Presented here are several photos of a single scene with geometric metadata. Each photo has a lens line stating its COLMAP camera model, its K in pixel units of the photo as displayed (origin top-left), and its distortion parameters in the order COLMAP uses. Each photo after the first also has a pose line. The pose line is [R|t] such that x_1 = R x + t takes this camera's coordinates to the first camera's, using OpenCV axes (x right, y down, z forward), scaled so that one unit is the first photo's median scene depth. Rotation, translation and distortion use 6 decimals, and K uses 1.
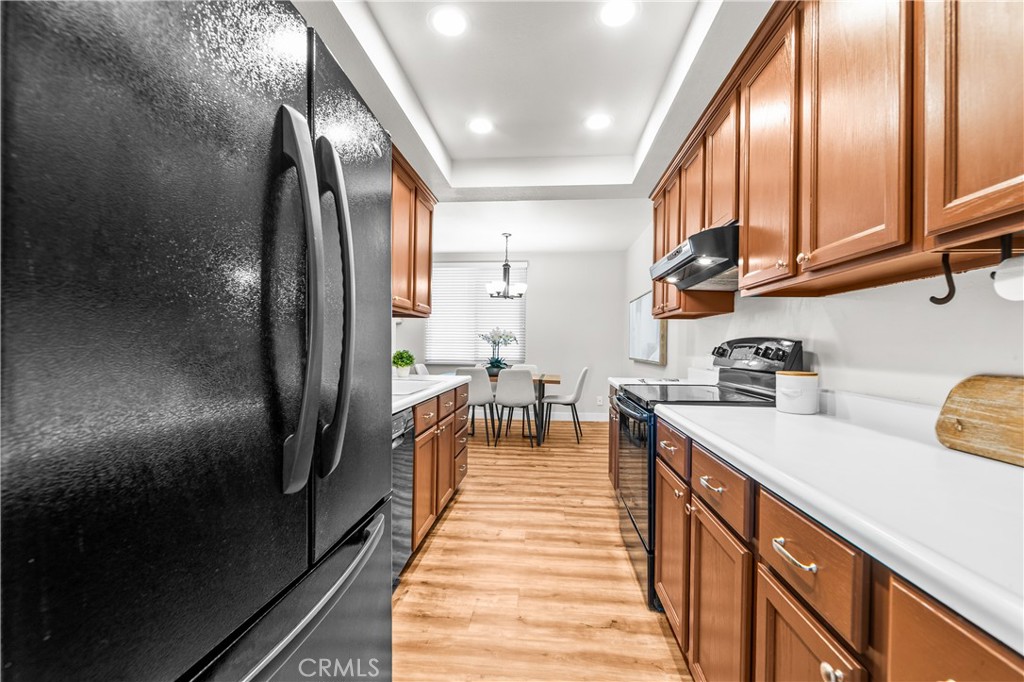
lens RADIAL K [[409.7, 0, 513.7], [0, 409.7, 339.3], [0, 0, 1]] dist [-0.003150, -0.000265]
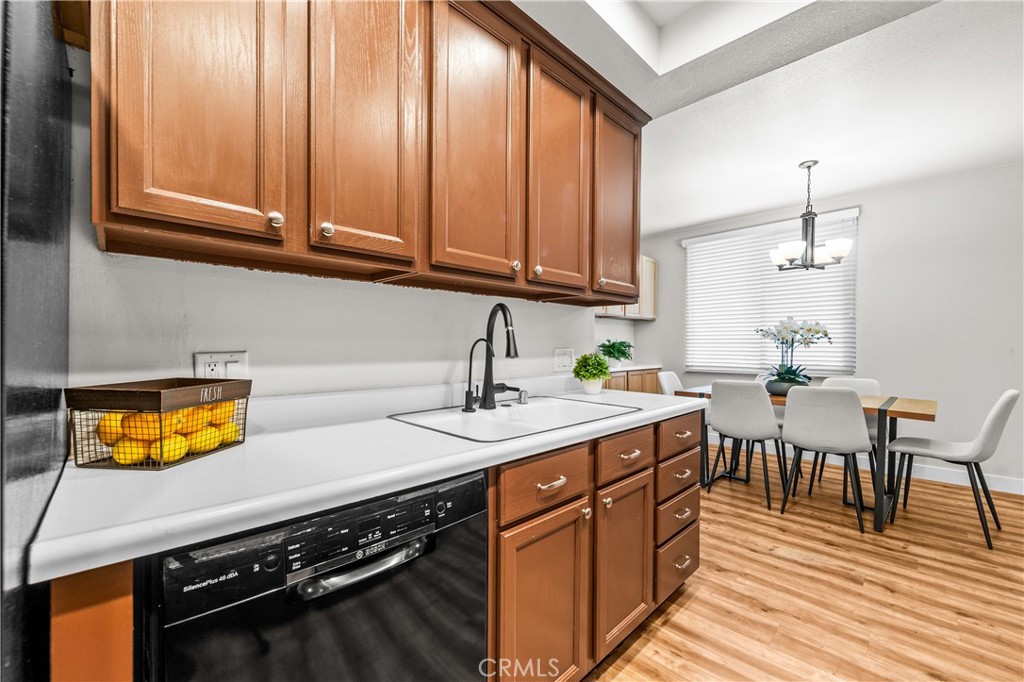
lens RADIAL K [[405.1, 0, 507.6], [0, 405.1, 345.9], [0, 0, 1]] dist [-0.009181, -0.000217]
pose [[0.755953, -0.006841, -0.654590, 0.042428], [0.013388, 0.999898, 0.005011, 0.007048], [0.654489, -0.012552, 0.755967, 0.308107]]
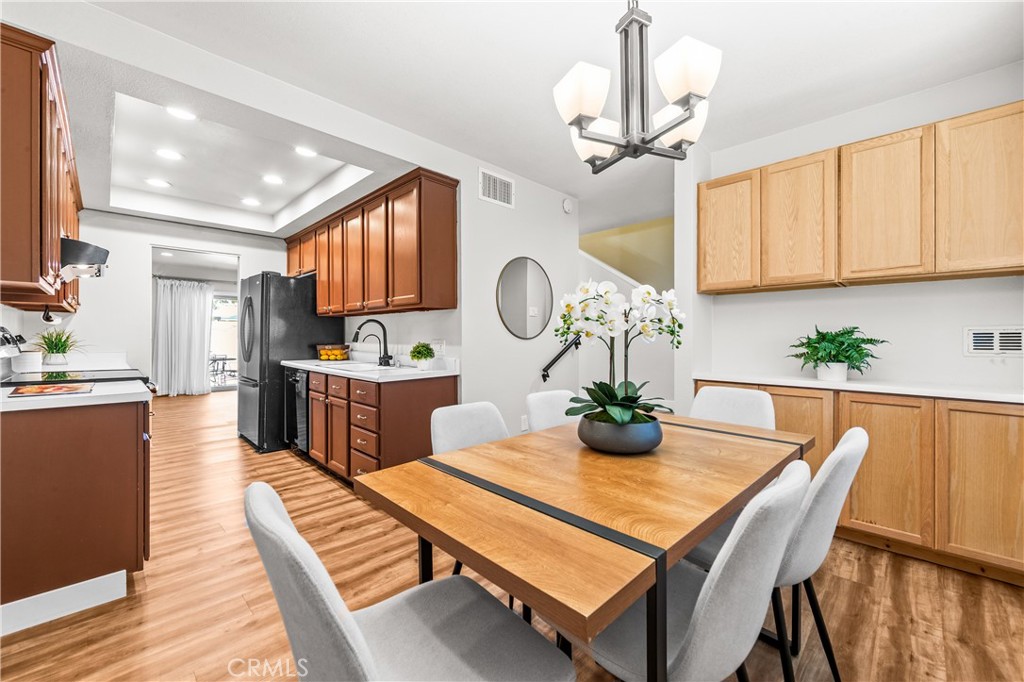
lens RADIAL K [[409.7, 0, 513.7], [0, 409.7, 339.3], [0, 0, 1]] dist [-0.003150, -0.000265]
pose [[-0.633792, -0.009545, -0.773444, 0.266533], [-0.007013, 0.999954, -0.006594, 0.016014], [0.773471, 0.001245, -0.633830, 1.329737]]
